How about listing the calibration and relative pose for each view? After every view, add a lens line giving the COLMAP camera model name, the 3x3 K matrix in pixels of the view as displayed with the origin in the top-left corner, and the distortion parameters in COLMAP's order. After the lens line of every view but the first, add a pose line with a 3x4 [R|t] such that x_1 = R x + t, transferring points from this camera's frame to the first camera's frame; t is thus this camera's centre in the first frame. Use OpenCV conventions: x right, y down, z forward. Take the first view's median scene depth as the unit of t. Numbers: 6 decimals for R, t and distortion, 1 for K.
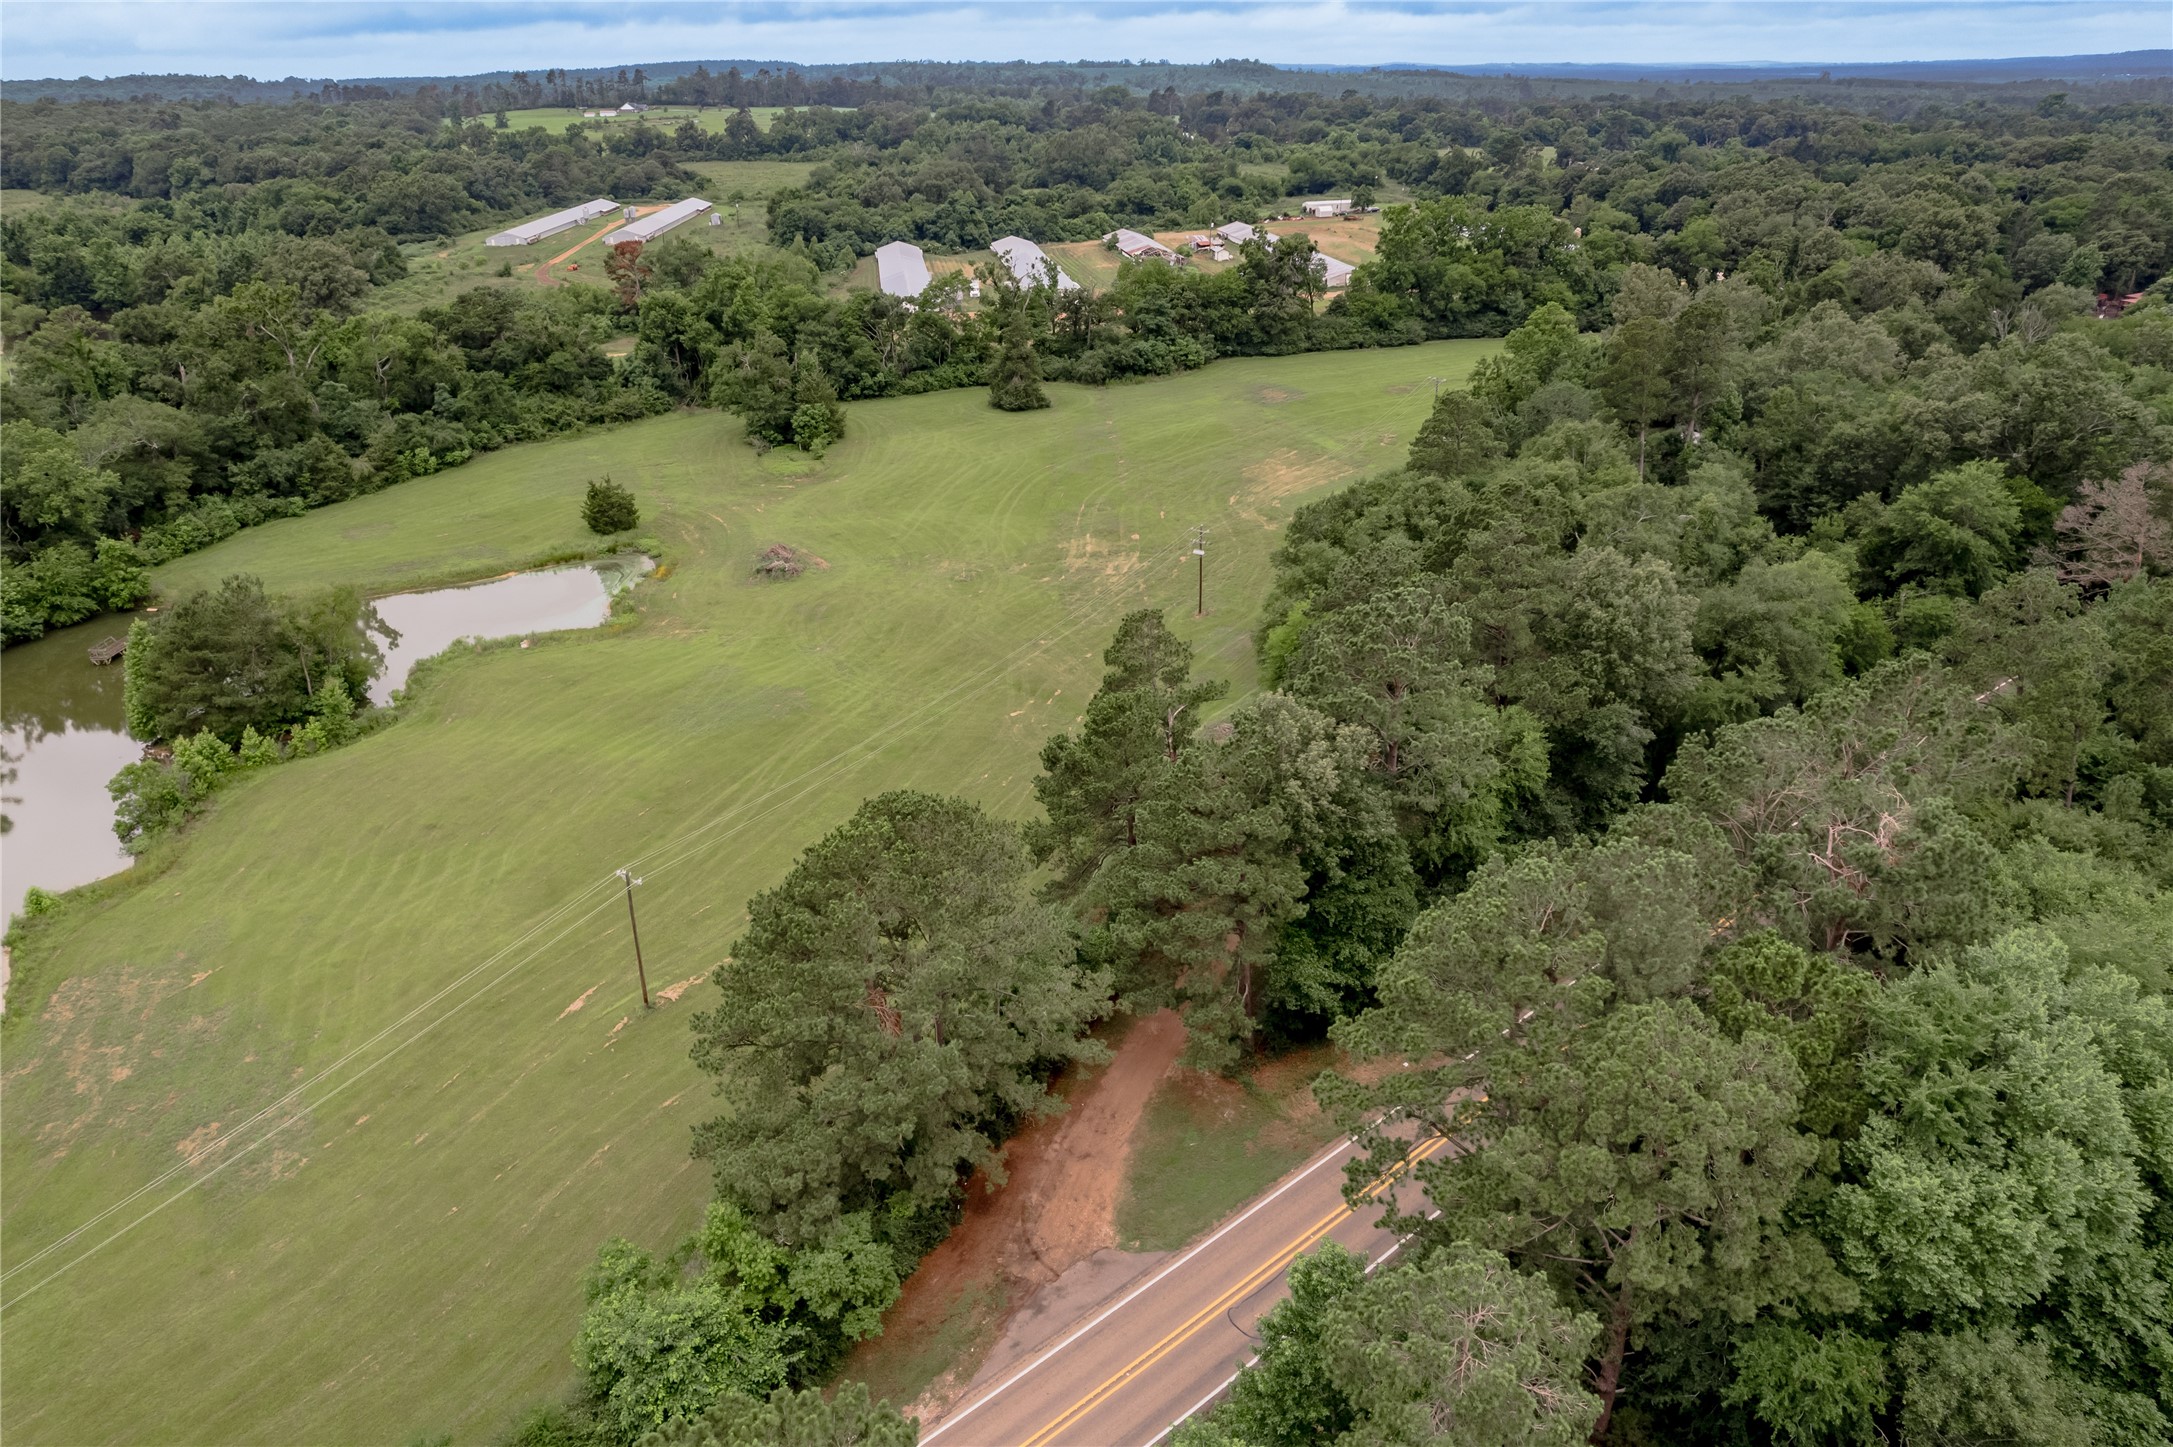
lens RADIAL K [[1403.4, 0, 1068.1], [0, 1403.4, 722.5], [0, 0, 1]] dist [-0.077519, 0.069019]
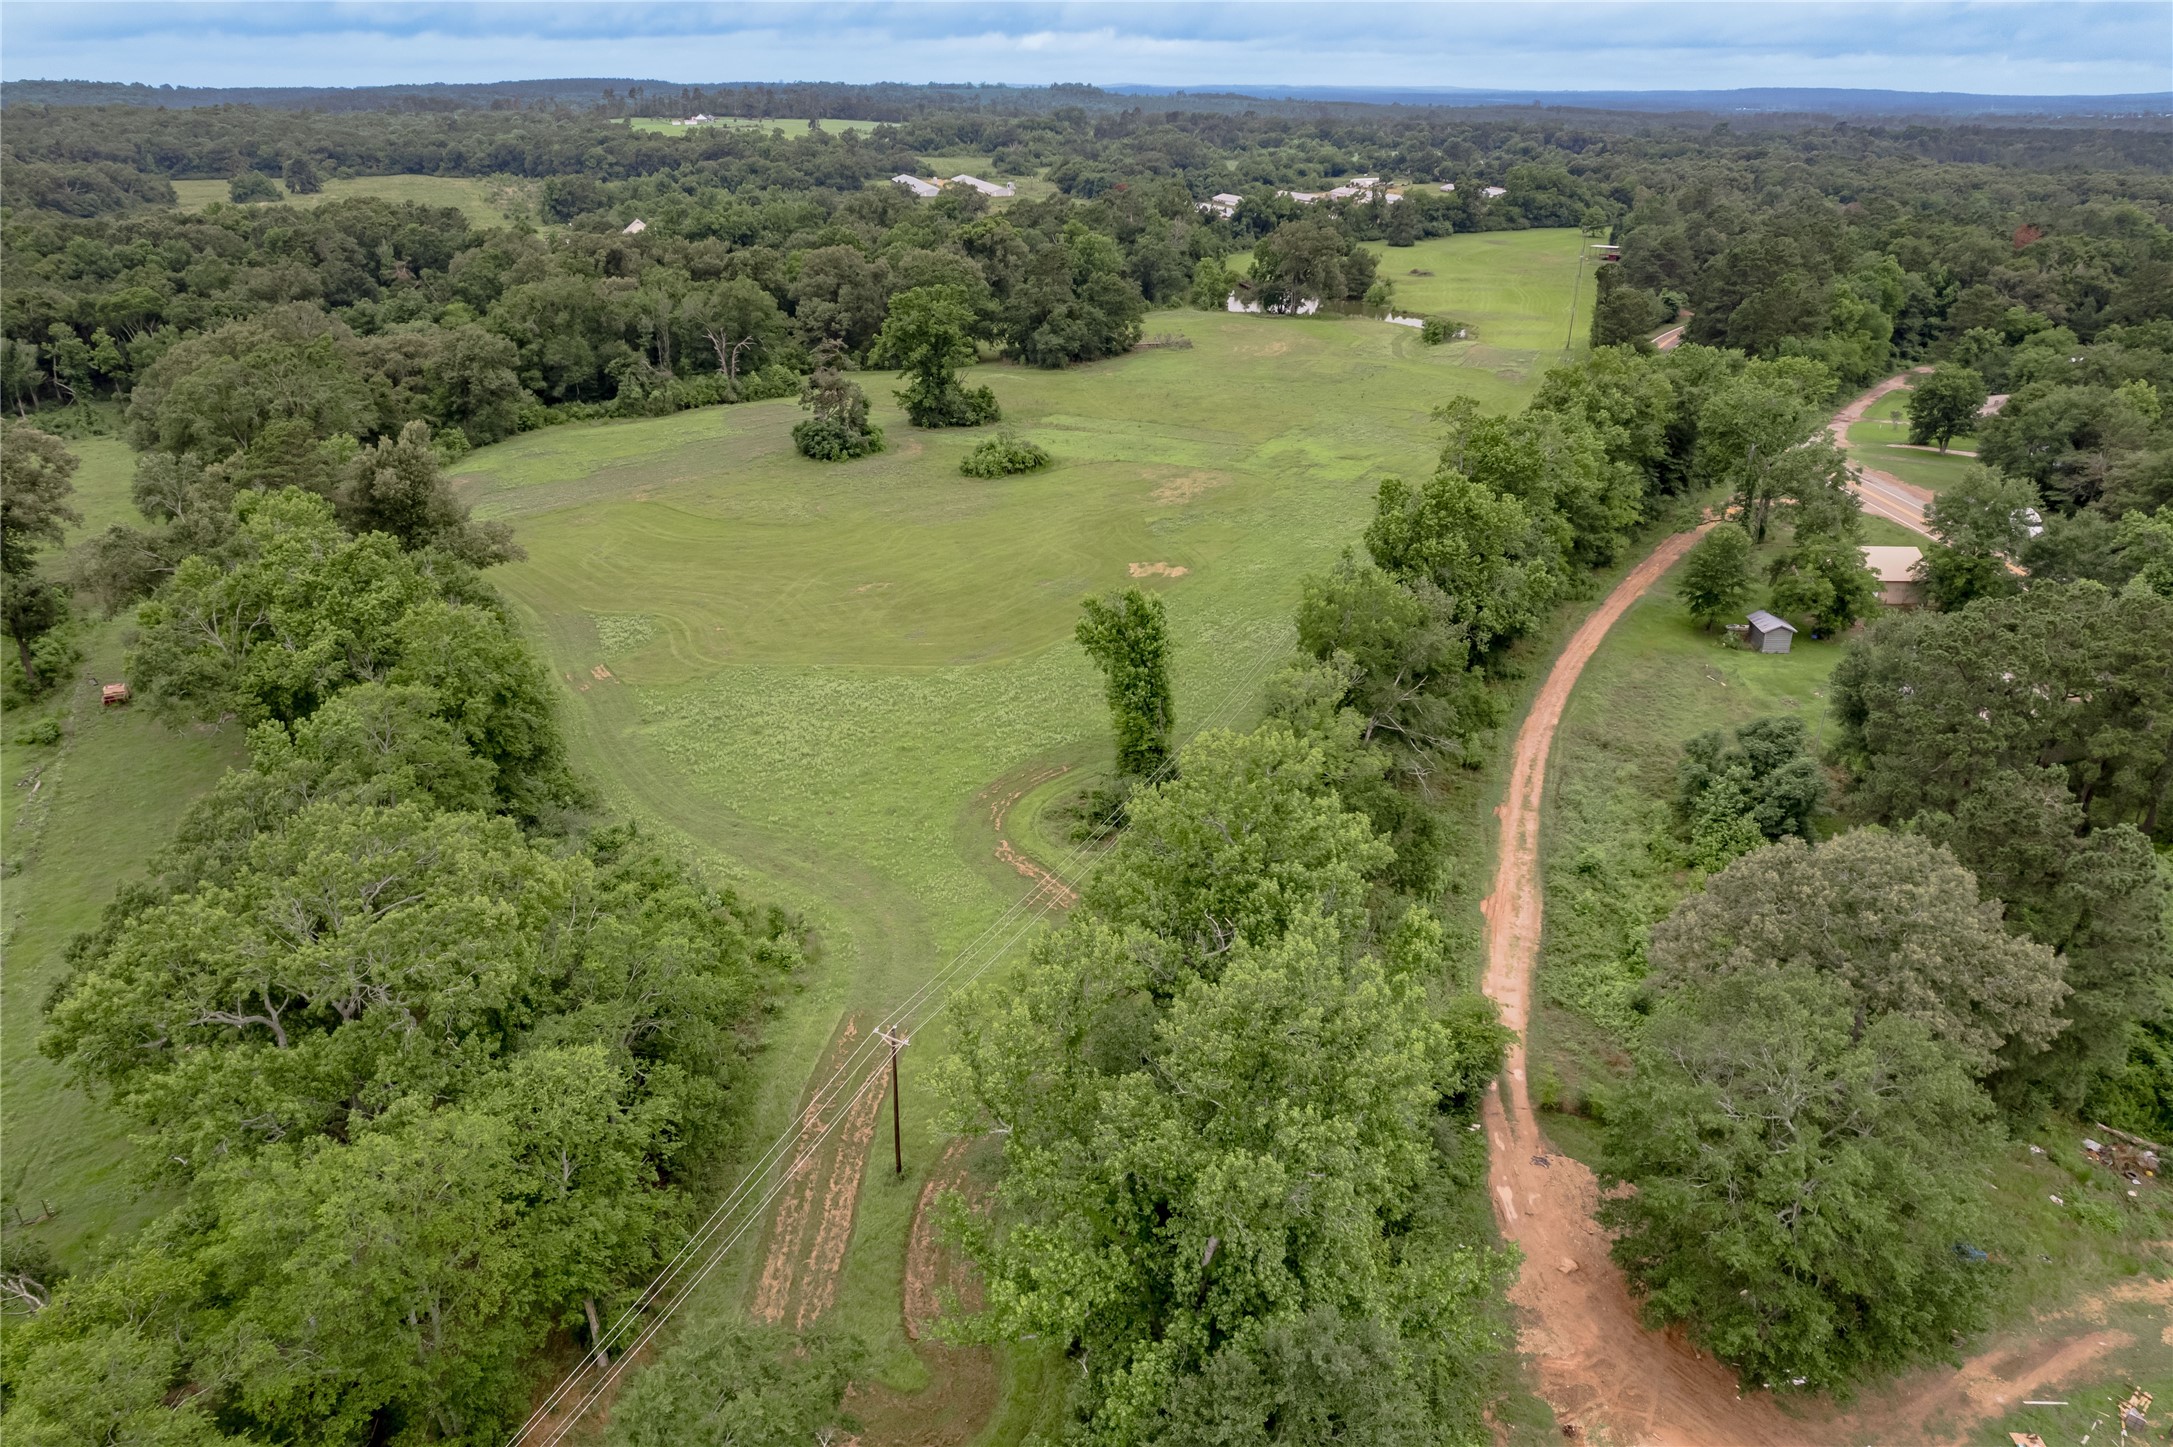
lens RADIAL K [[1403.4, 0, 1094.6], [0, 1403.4, 719.0], [0, 0, 1]] dist [-0.077519, 0.069019]
pose [[0.979855, -0.068642, 0.187543, -0.542965], [0.071256, 0.997432, -0.007221, 0.286106], [-0.186565, 0.020439, 0.982230, -0.613686]]
